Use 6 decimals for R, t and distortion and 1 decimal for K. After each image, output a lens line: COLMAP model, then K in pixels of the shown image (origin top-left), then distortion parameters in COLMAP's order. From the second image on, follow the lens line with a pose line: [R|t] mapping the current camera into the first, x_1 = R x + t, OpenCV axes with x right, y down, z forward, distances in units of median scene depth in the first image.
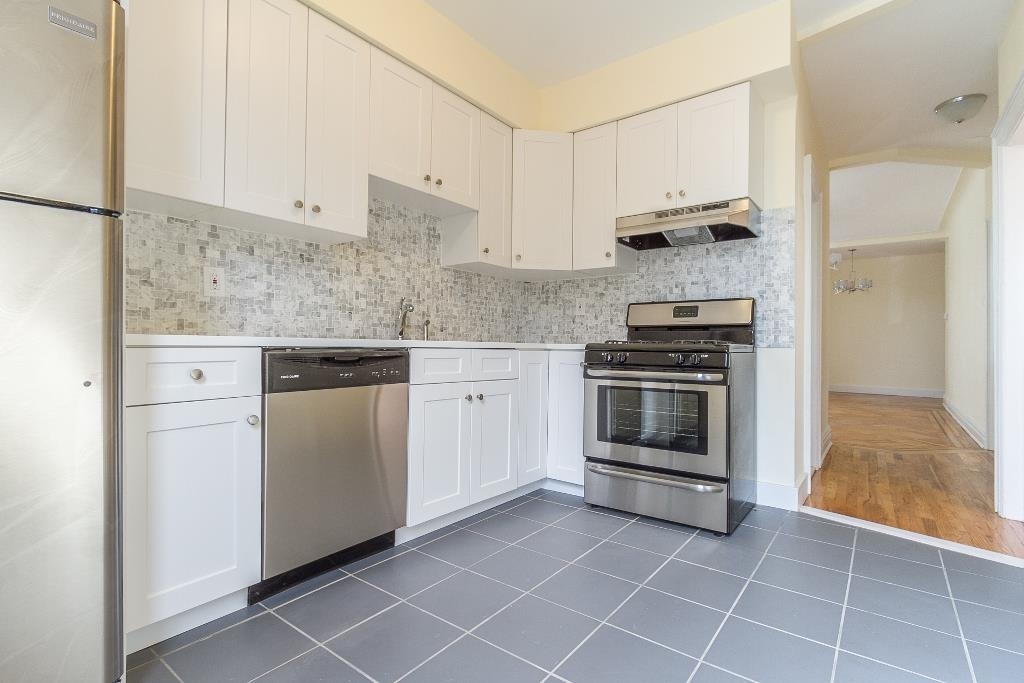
lens RADIAL K [[490.4, 0, 512.0], [0, 490.4, 341.5], [0, 0, 1]] dist [0.000959, 0.000114]
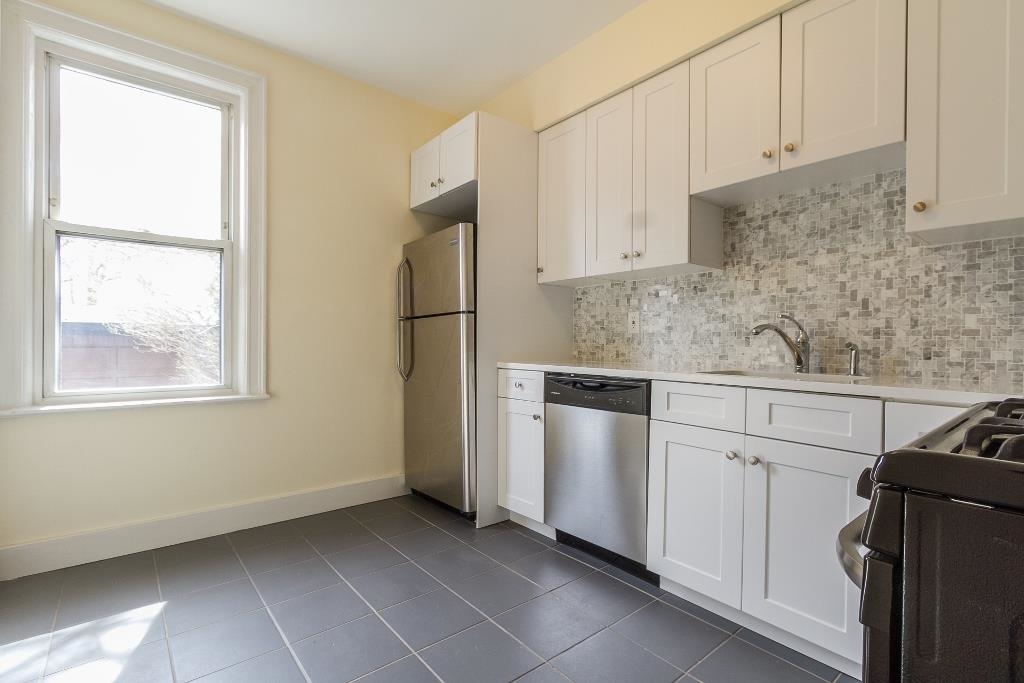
lens RADIAL K [[478.5, 0, 512.6], [0, 478.5, 347.2], [0, 0, 1]] dist [0.000235, -0.000051]
pose [[-0.223151, -0.008019, -0.974751, 0.650325], [-0.004632, 0.999964, -0.007166, -0.035835], [0.974773, 0.002916, -0.223180, 0.823797]]
